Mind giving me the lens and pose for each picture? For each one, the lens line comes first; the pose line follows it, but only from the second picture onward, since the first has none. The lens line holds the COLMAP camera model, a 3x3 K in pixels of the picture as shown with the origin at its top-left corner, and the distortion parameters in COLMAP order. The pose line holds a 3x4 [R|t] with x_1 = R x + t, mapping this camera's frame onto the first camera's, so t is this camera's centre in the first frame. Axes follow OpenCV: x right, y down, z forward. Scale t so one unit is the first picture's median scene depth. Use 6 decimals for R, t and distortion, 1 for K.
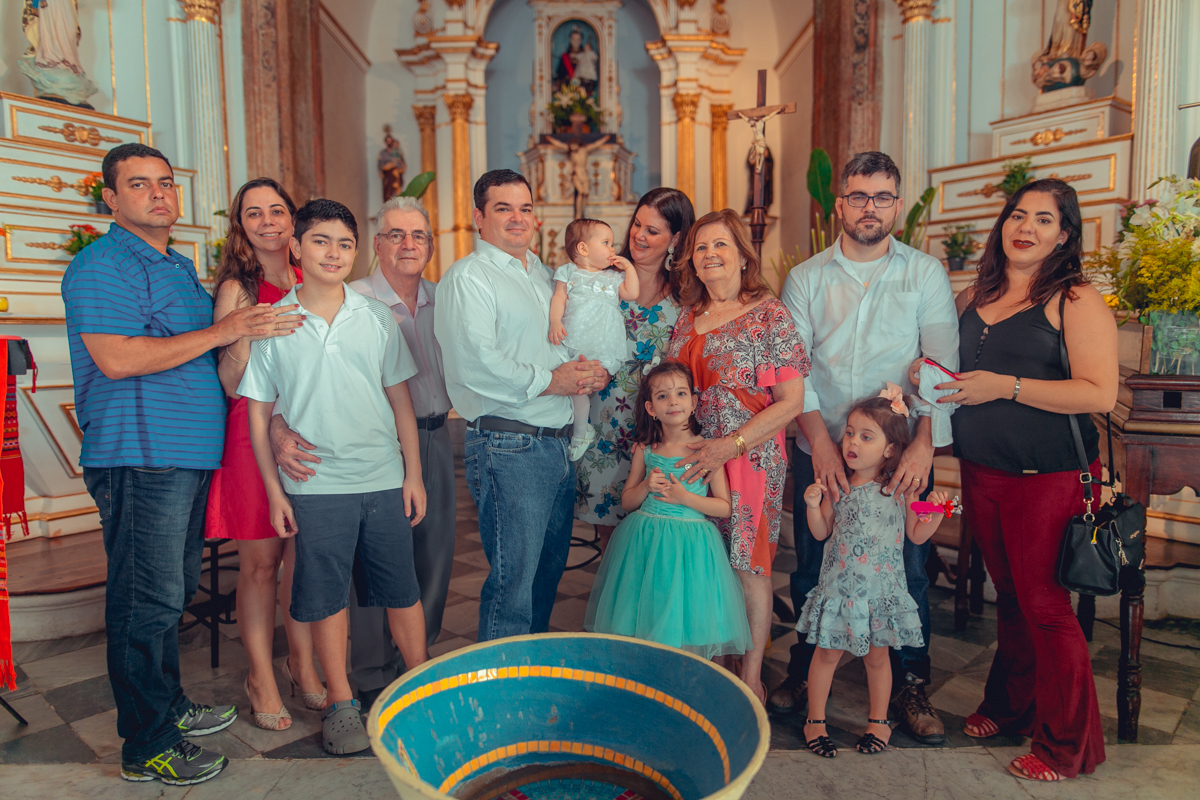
lens RADIAL K [[825.9, 0, 600.7], [0, 825.9, 398.9], [0, 0, 1]] dist [-0.004772, 0.006021]
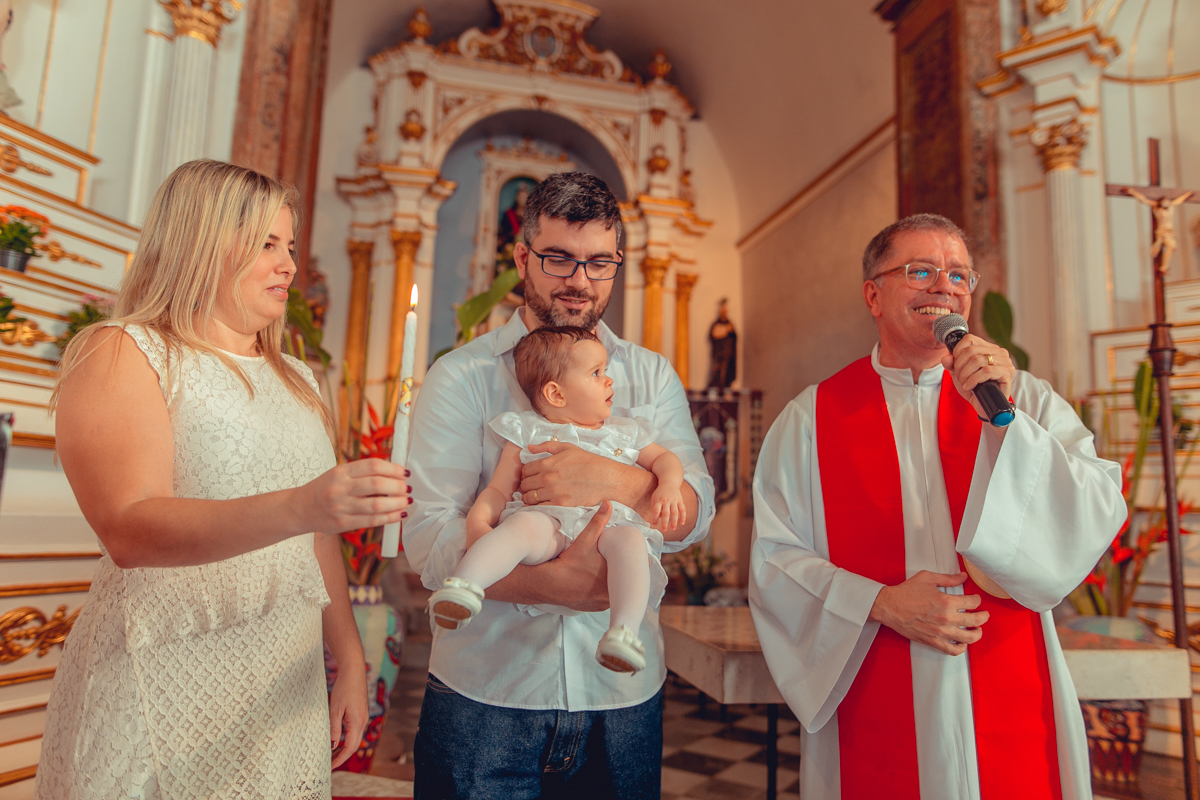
lens RADIAL K [[825.9, 0, 600.7], [0, 825.9, 398.9], [0, 0, 1]] dist [-0.004772, 0.006021]
pose [[0.978435, 0.073030, 0.193213, -0.129773], [-0.028540, 0.974237, -0.223713, -0.003847], [-0.204573, 0.213375, 0.955312, 0.158122]]
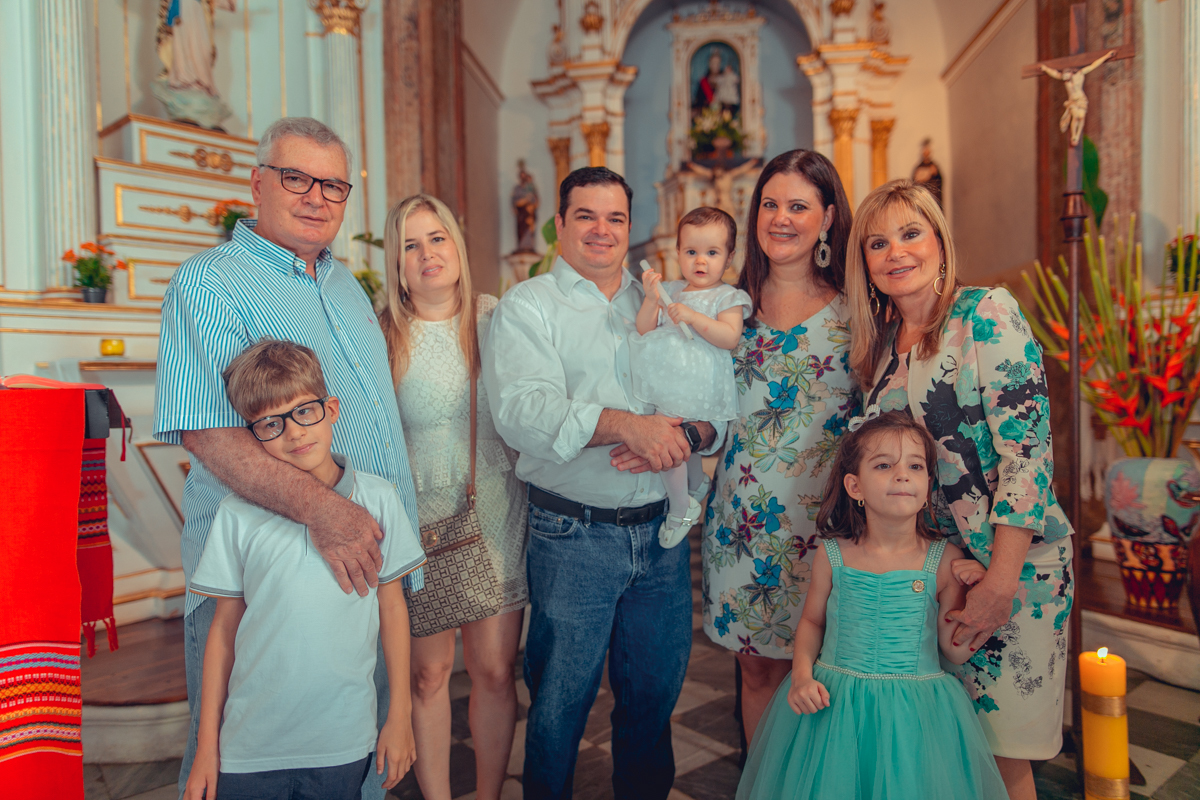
lens RADIAL K [[825.9, 0, 600.7], [0, 825.9, 398.9], [0, 0, 1]] dist [-0.004772, 0.006021]
pose [[0.990598, -0.009159, -0.136495, -0.041180], [0.002356, 0.998751, -0.049918, -0.006300], [0.136782, 0.049127, 0.989382, 0.082341]]
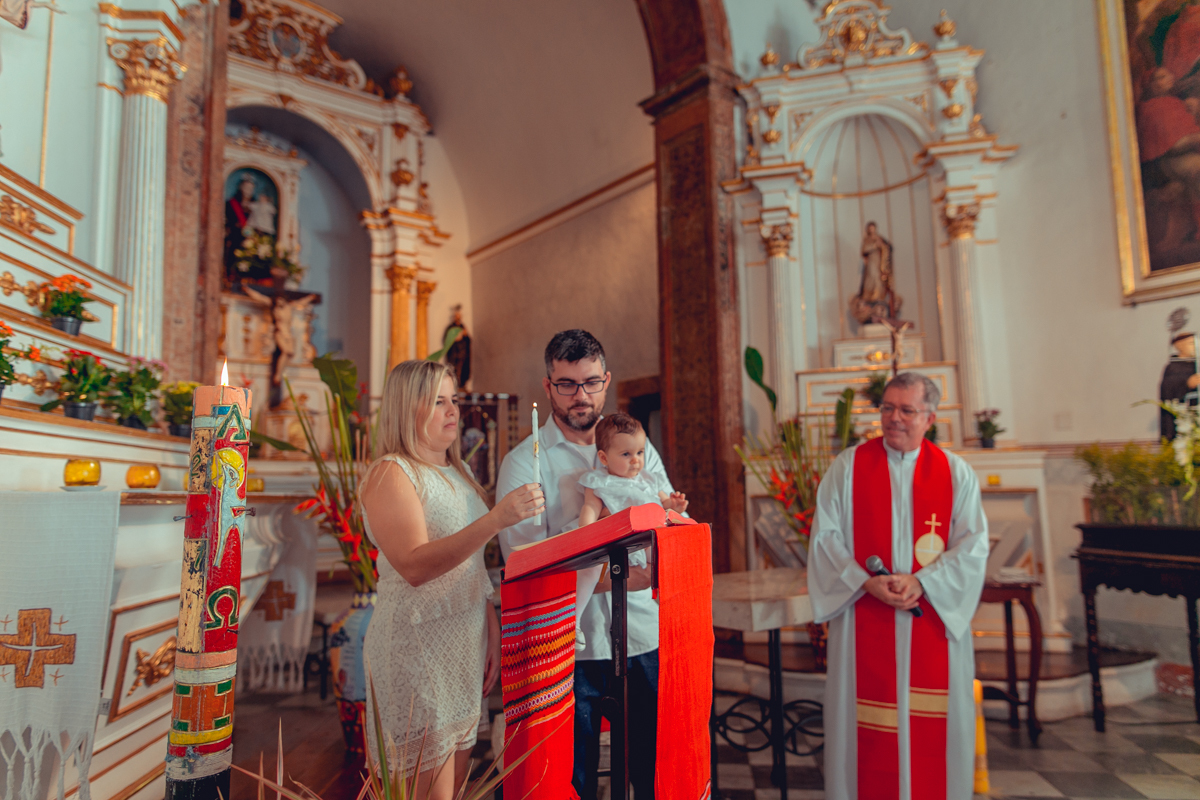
lens RADIAL K [[825.9, 0, 600.7], [0, 825.9, 398.9], [0, 0, 1]] dist [-0.004772, 0.006021]
pose [[0.802494, 0.065336, 0.593072, -0.293369], [0.058554, 0.980565, -0.187254, -0.011668], [-0.593780, 0.184997, 0.783072, 0.107885]]
